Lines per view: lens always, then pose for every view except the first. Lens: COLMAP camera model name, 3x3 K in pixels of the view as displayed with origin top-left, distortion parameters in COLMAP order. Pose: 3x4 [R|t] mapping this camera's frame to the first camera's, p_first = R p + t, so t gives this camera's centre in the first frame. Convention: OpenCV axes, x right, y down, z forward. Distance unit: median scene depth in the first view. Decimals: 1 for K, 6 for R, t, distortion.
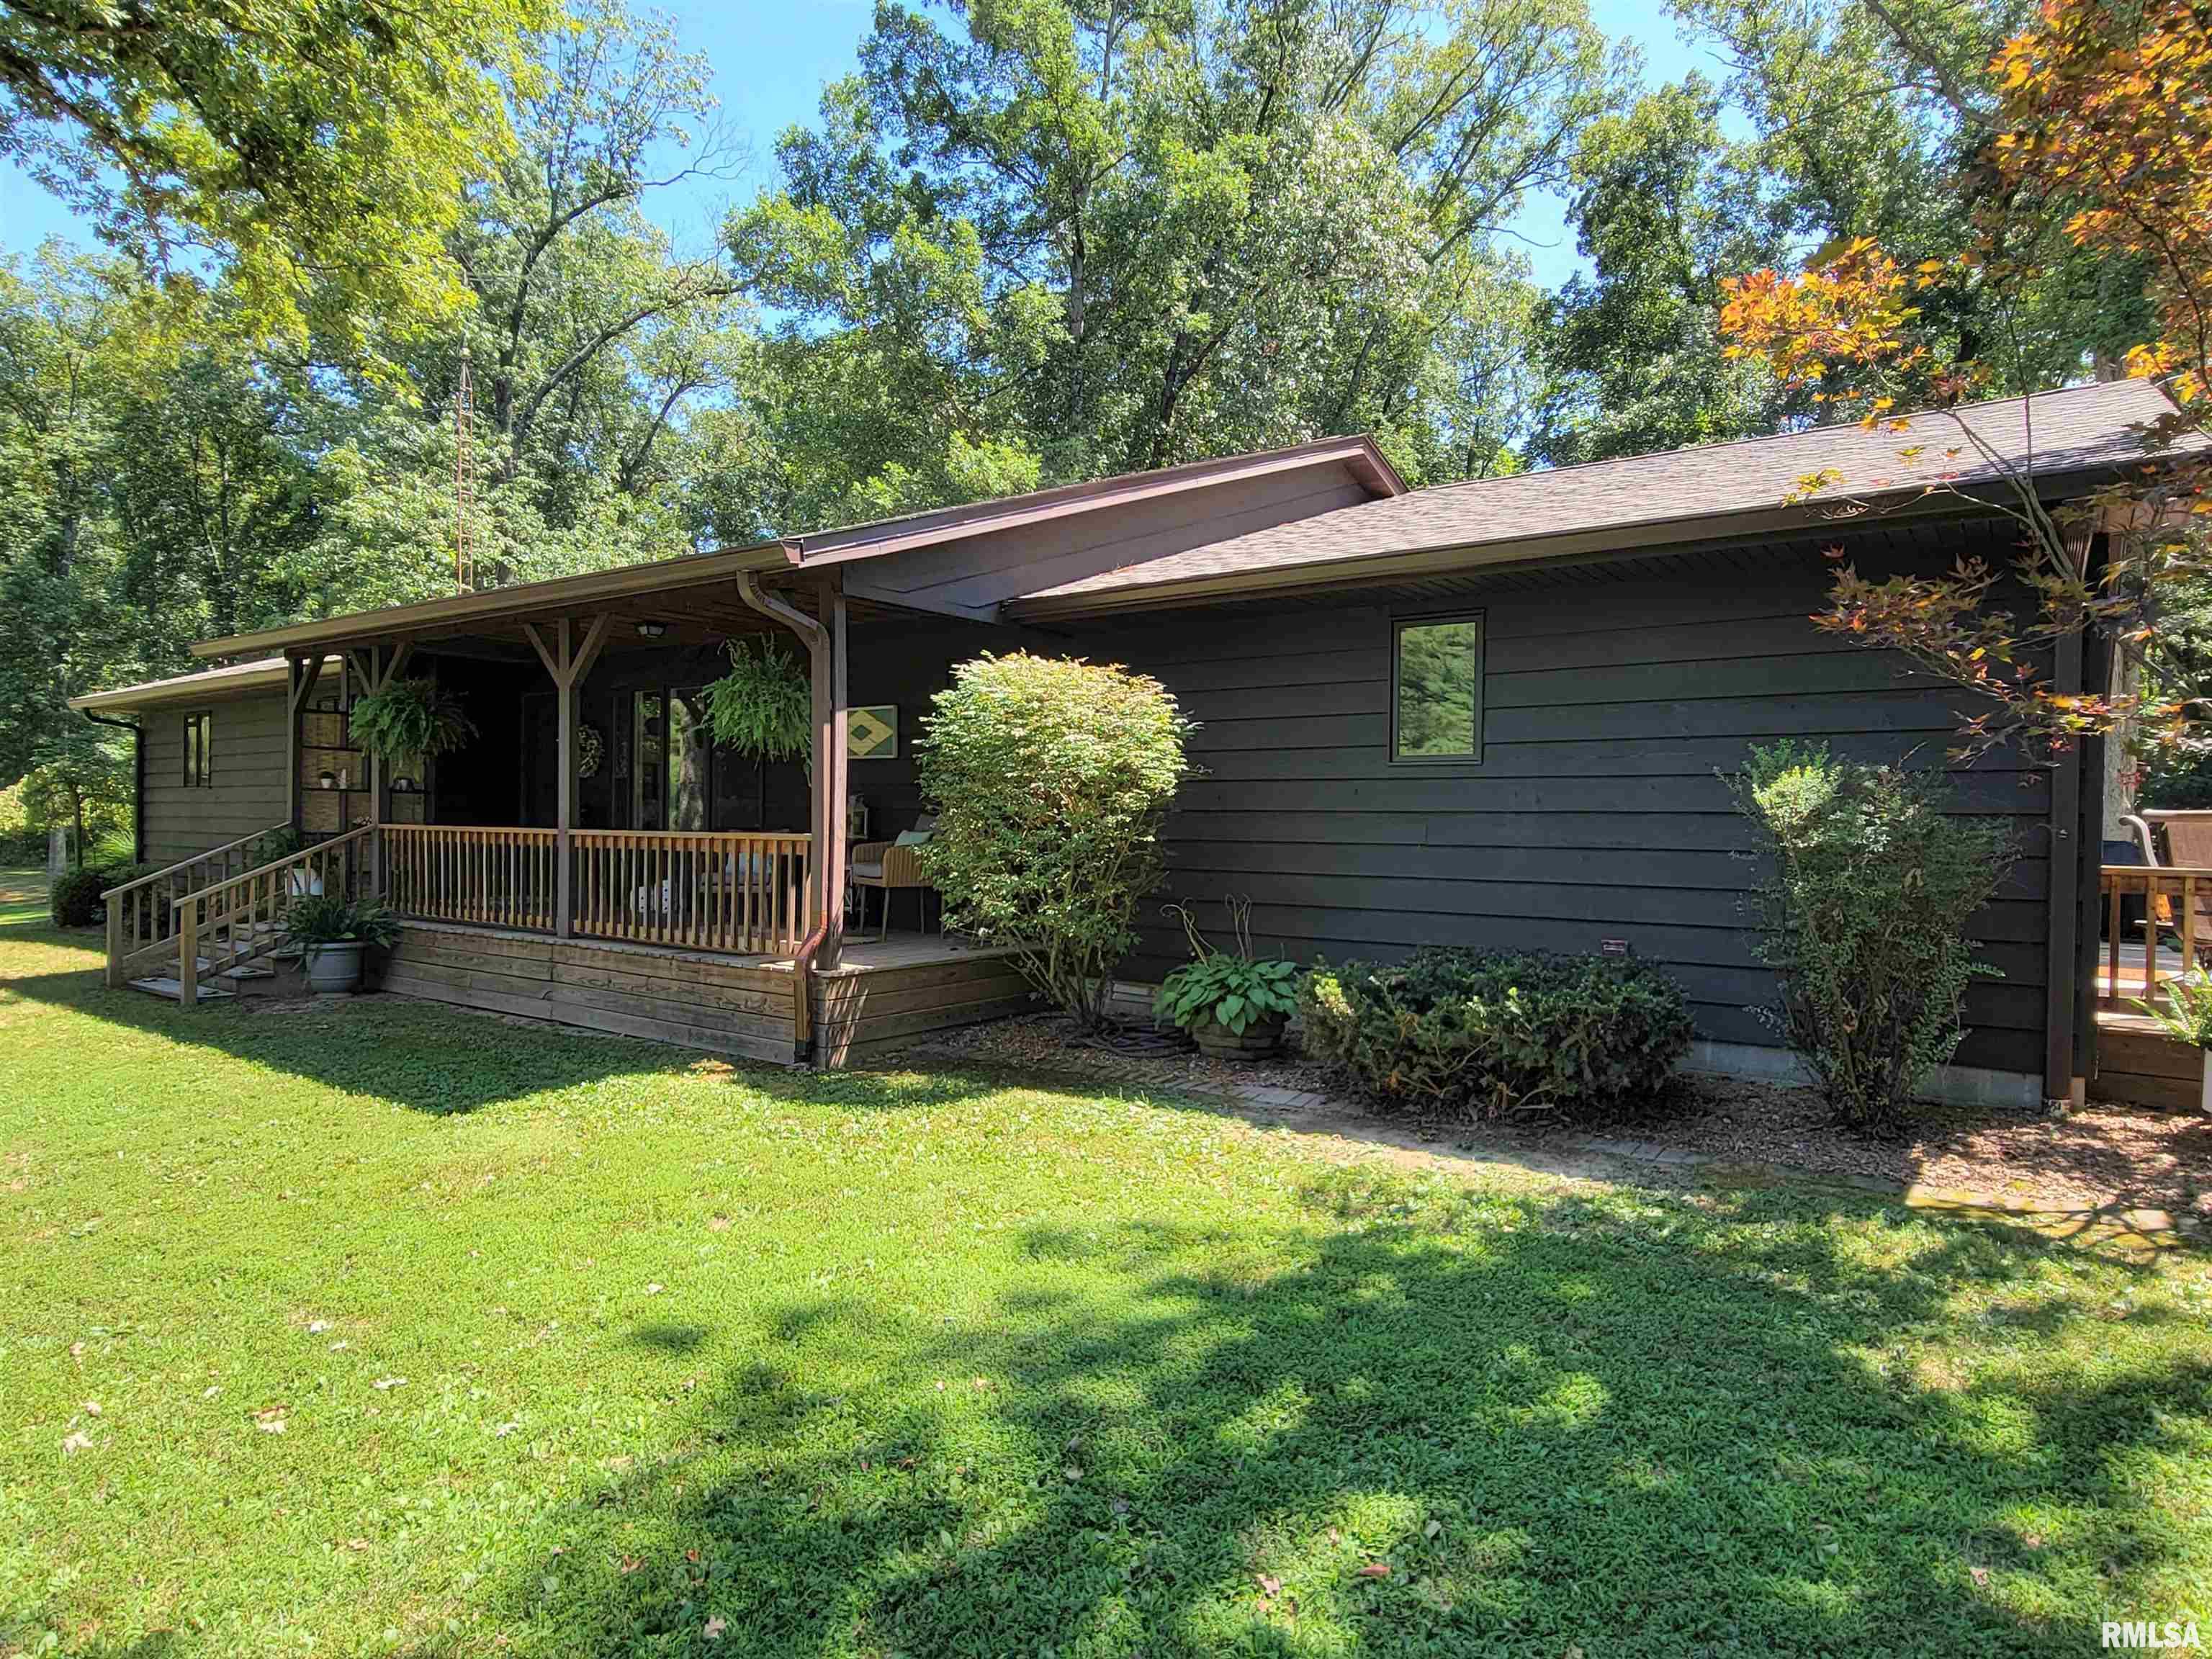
lens RADIAL K [[1257.1, 0, 1108.3], [0, 1257.1, 842.1], [0, 0, 1]] dist [-0.012272, 0.008244]
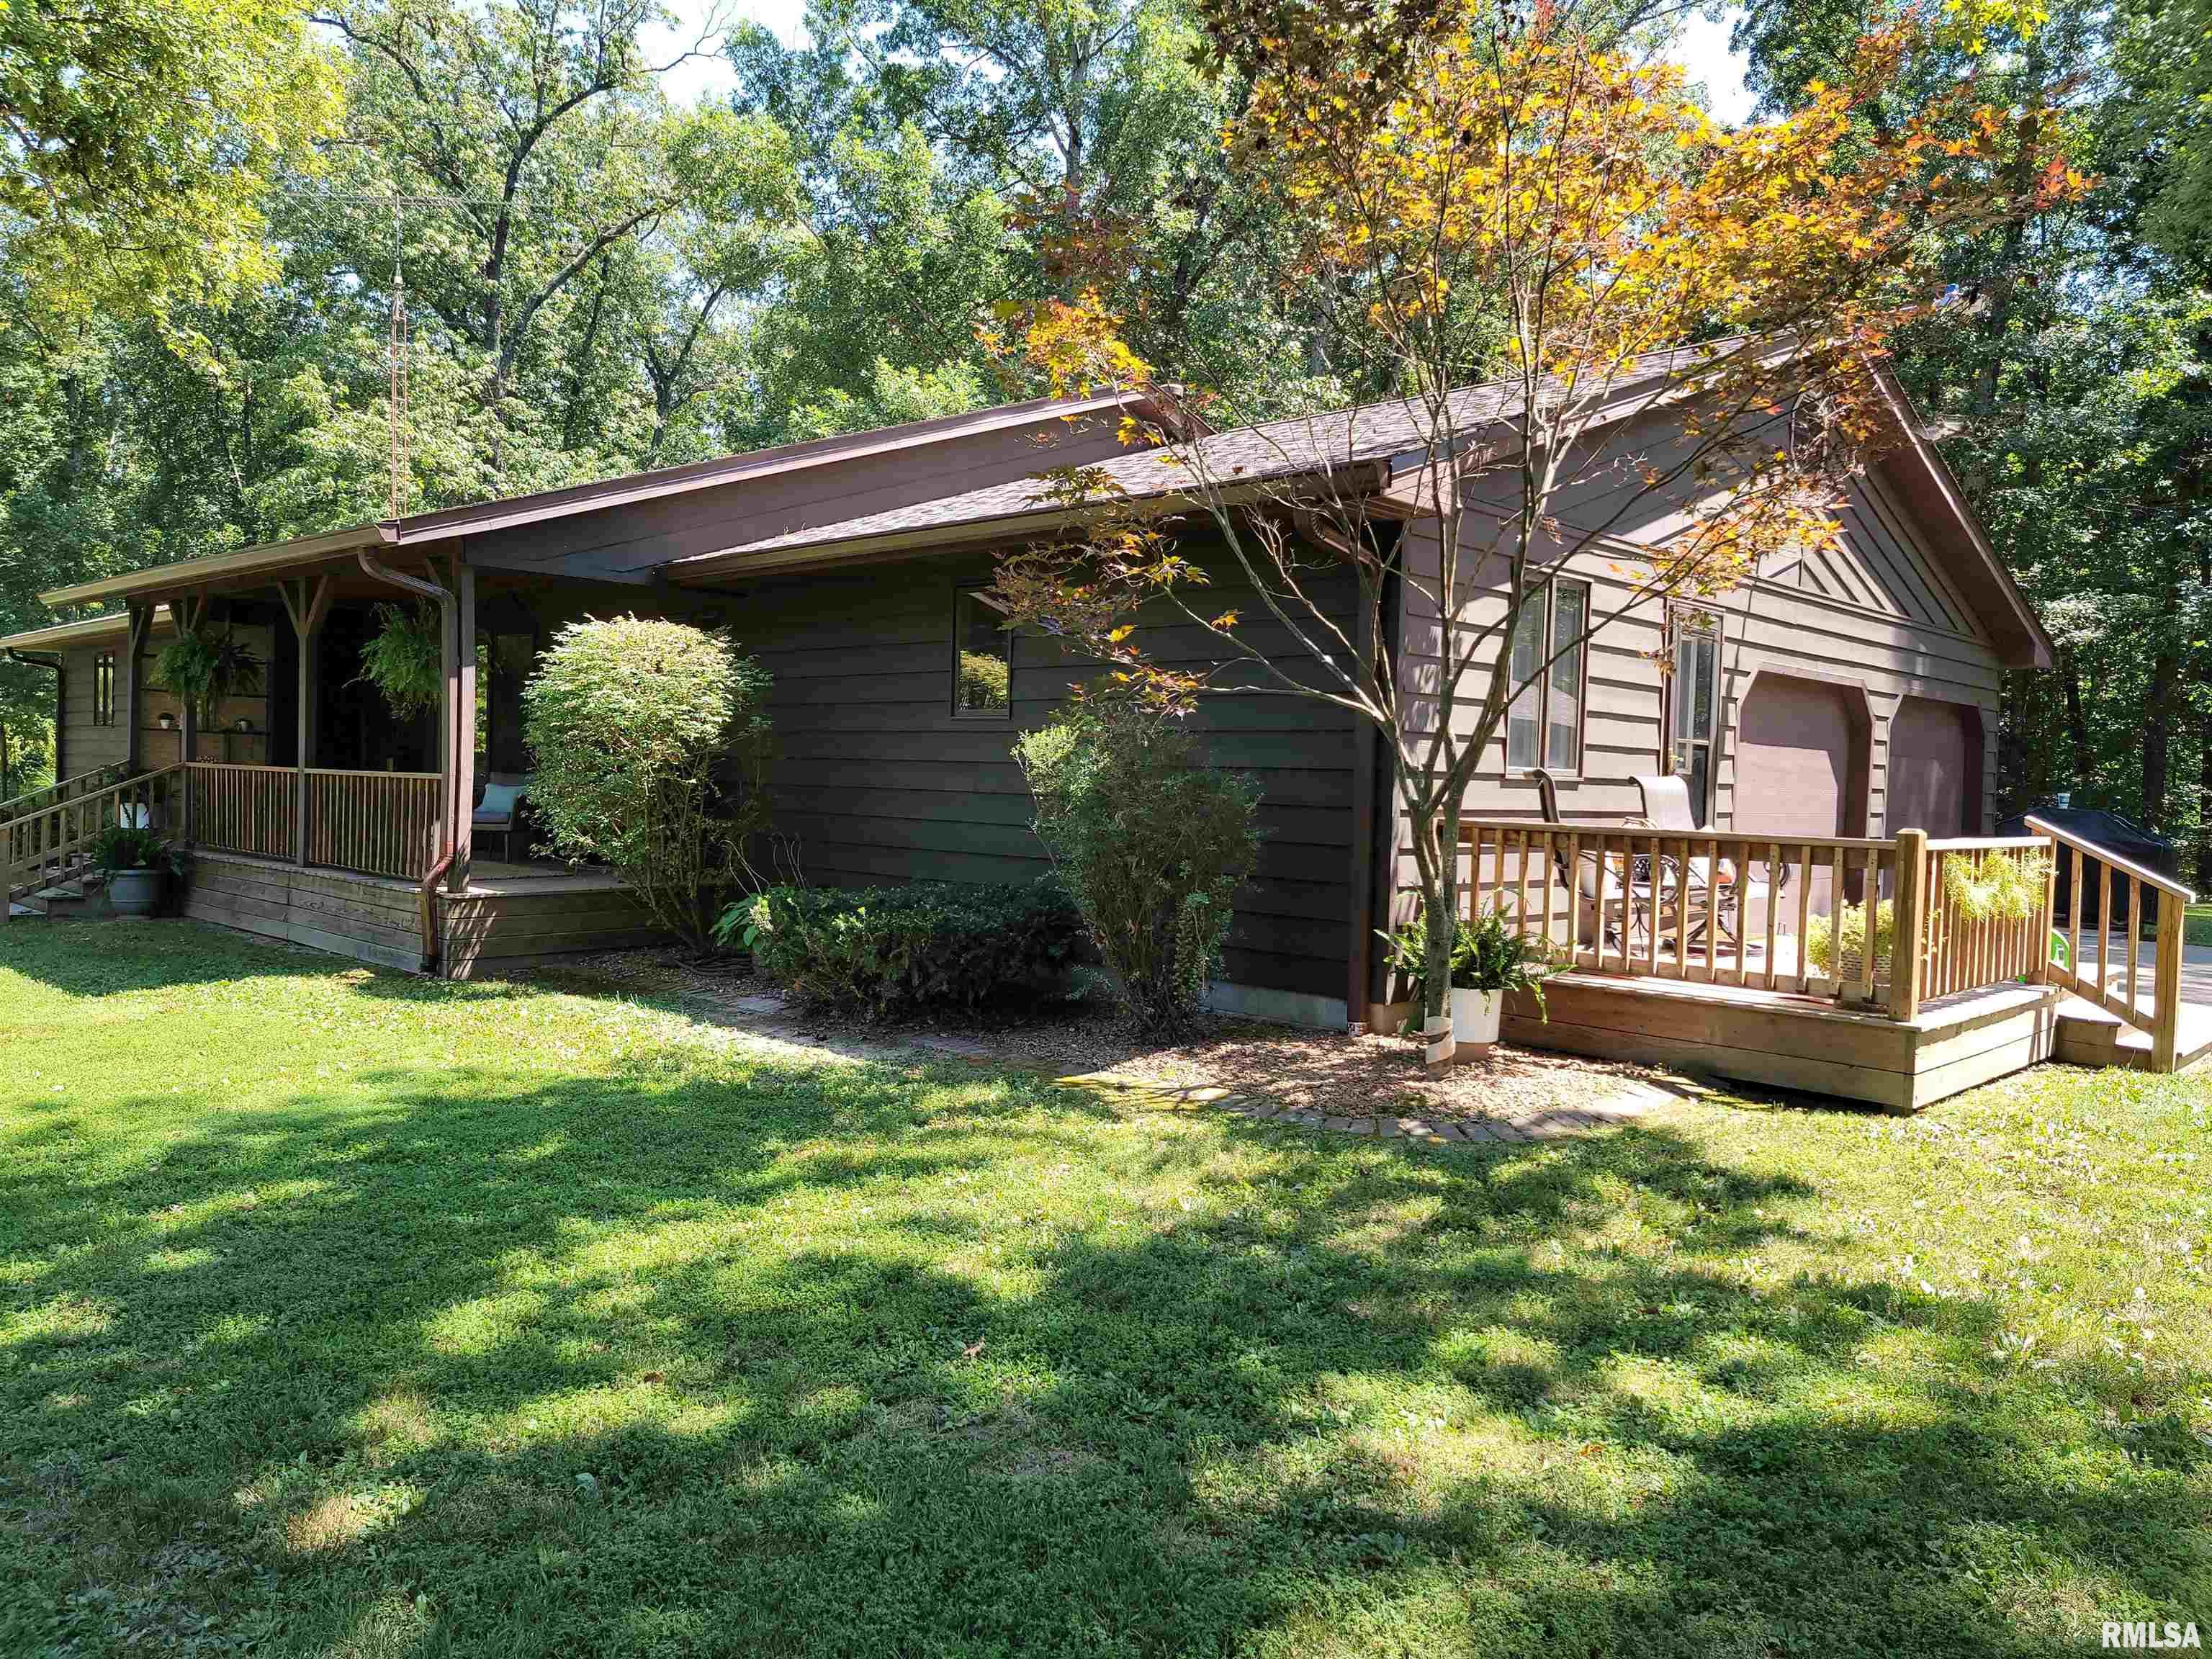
lens RADIAL K [[1557.8, 0, 1111.9], [0, 1557.8, 817.0], [0, 0, 1]] dist [0.056282, -0.025892]
pose [[0.988318, 0.020808, -0.150978, 0.215473], [-0.020146, 0.999780, 0.005914, 0.004428], [0.151068, -0.002803, 0.988519, -0.120255]]
